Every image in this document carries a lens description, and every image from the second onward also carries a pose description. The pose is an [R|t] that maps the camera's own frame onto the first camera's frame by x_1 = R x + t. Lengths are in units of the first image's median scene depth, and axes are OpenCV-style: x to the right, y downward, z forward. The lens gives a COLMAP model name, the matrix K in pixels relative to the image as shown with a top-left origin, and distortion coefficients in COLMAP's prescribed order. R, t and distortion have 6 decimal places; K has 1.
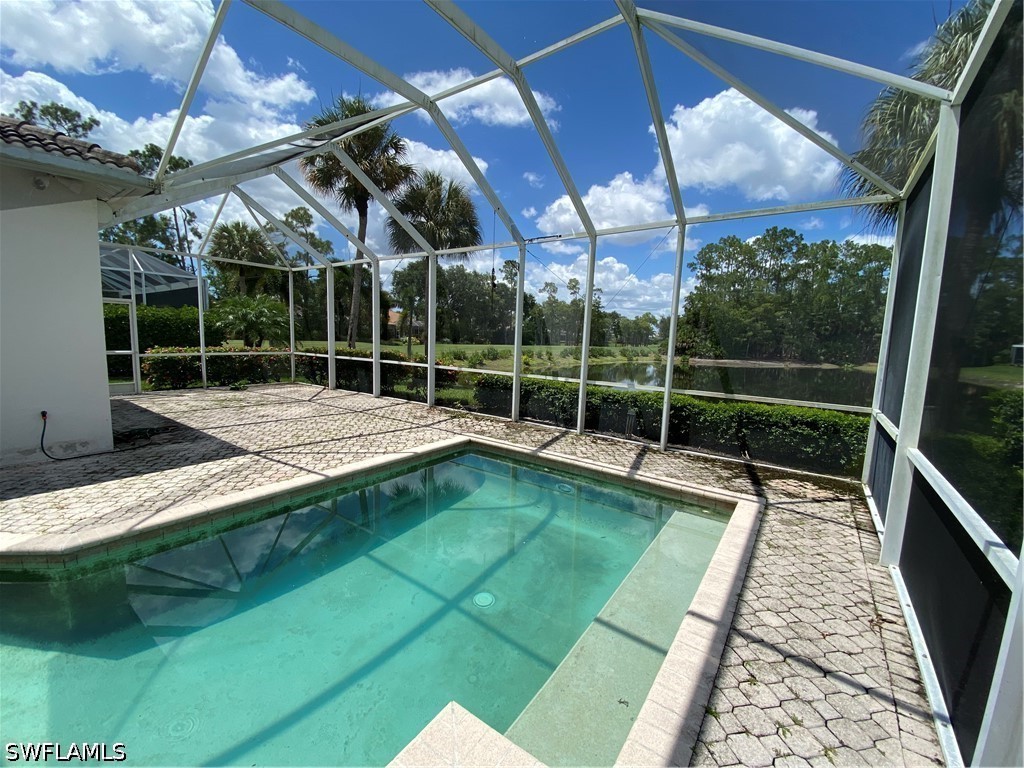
lens RADIAL K [[412.6, 0, 512.0], [0, 412.6, 384.0], [0, 0, 1]] dist [-0.022394, -0.000299]
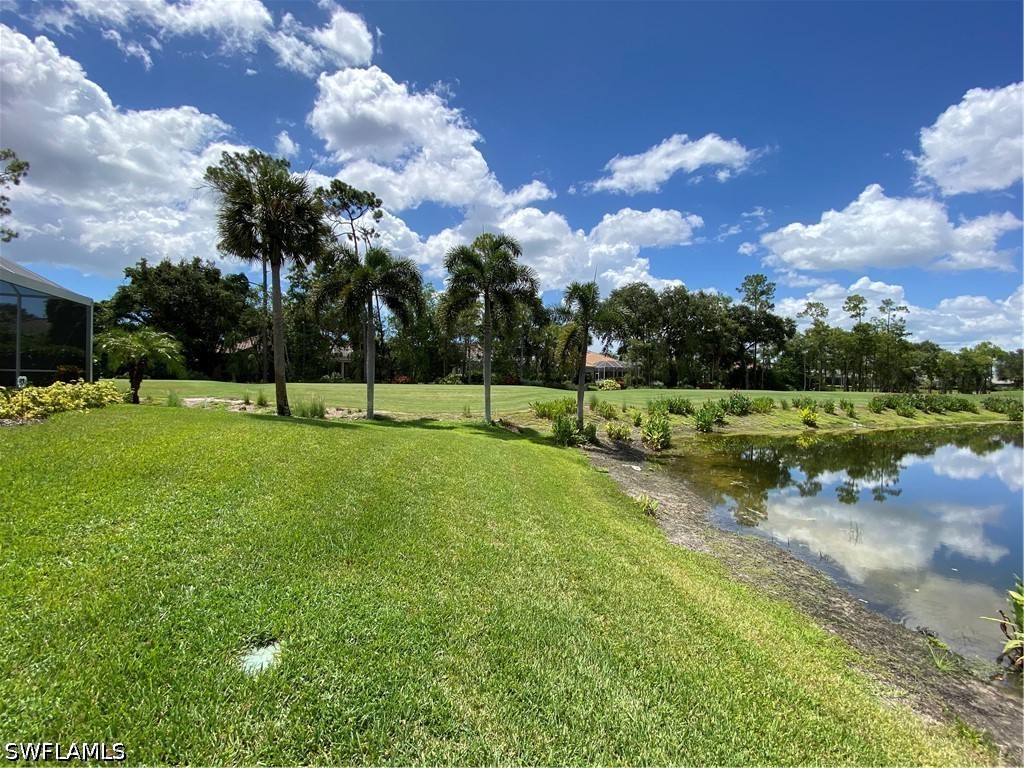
lens RADIAL K [[405.4, 0, 502.0], [0, 405.4, 380.7], [0, 0, 1]] dist [0.001071, -0.018427]
pose [[0.861680, -0.005995, -0.507417, -0.030562], [-0.053806, 0.993214, -0.103106, -0.019415], [0.504592, 0.116146, 0.855510, 0.218824]]
